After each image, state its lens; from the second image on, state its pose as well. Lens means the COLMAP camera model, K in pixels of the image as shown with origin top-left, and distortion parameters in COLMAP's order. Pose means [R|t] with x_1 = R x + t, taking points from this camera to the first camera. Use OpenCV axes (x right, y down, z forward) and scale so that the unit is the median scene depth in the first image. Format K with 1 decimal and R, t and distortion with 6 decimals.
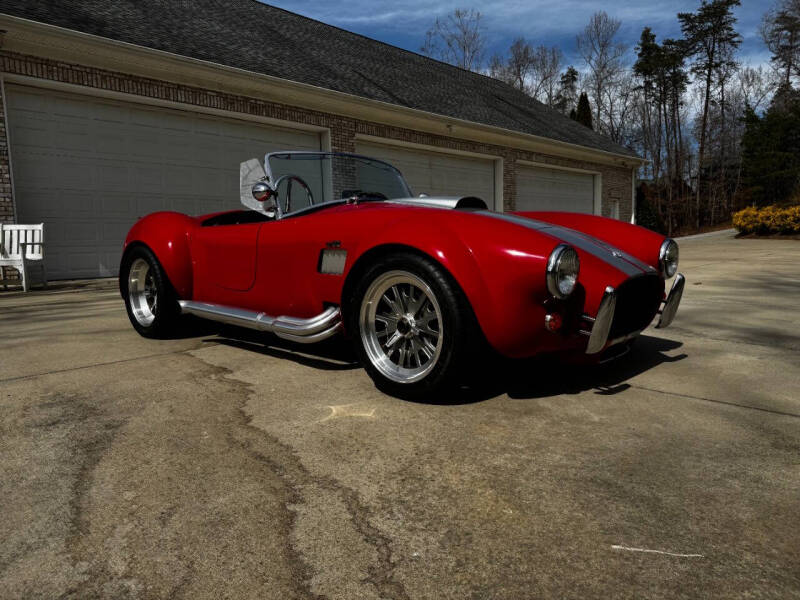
lens RADIAL K [[575.0, 0, 397.8], [0, 575.0, 300.7], [0, 0, 1]] dist [0.013738, -0.026389]
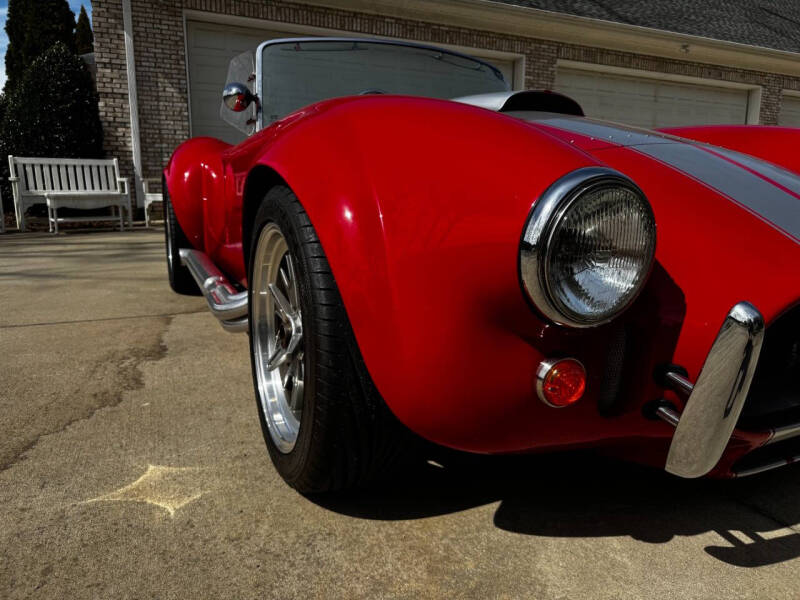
lens RADIAL K [[575.0, 0, 399.3], [0, 575.0, 297.4], [0, 0, 1]] dist [0.013738, -0.026389]
pose [[0.926515, 0.094756, -0.364132, 0.044557], [-0.064968, 0.993523, 0.093231, -0.006493], [0.370608, -0.062723, 0.926669, 0.091267]]
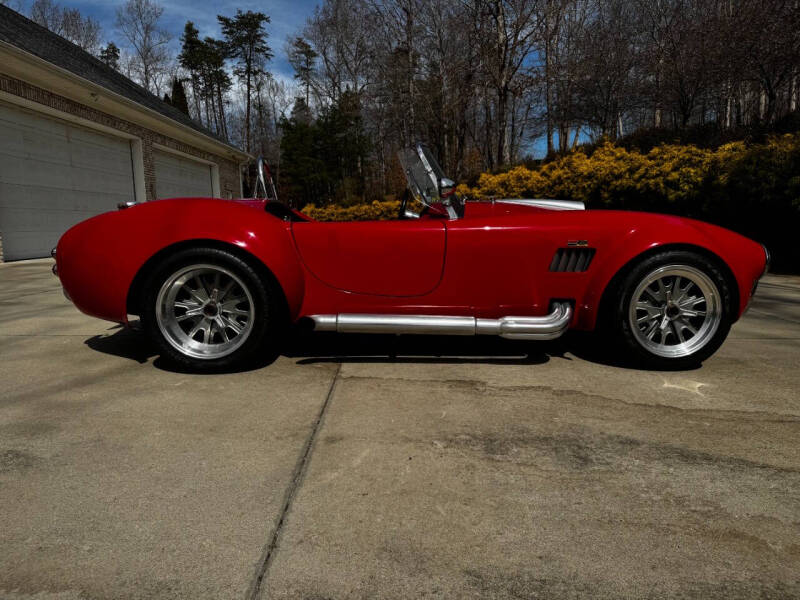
lens RADIAL K [[575.0, 0, 427.1], [0, 575.0, 285.9], [0, 0, 1]] dist [0.013738, -0.026389]
pose [[0.709279, -0.053872, 0.702867, -0.168533], [0.060860, 0.998032, 0.015080, -0.008128], [-0.702296, 0.032081, 0.711162, 0.070074]]
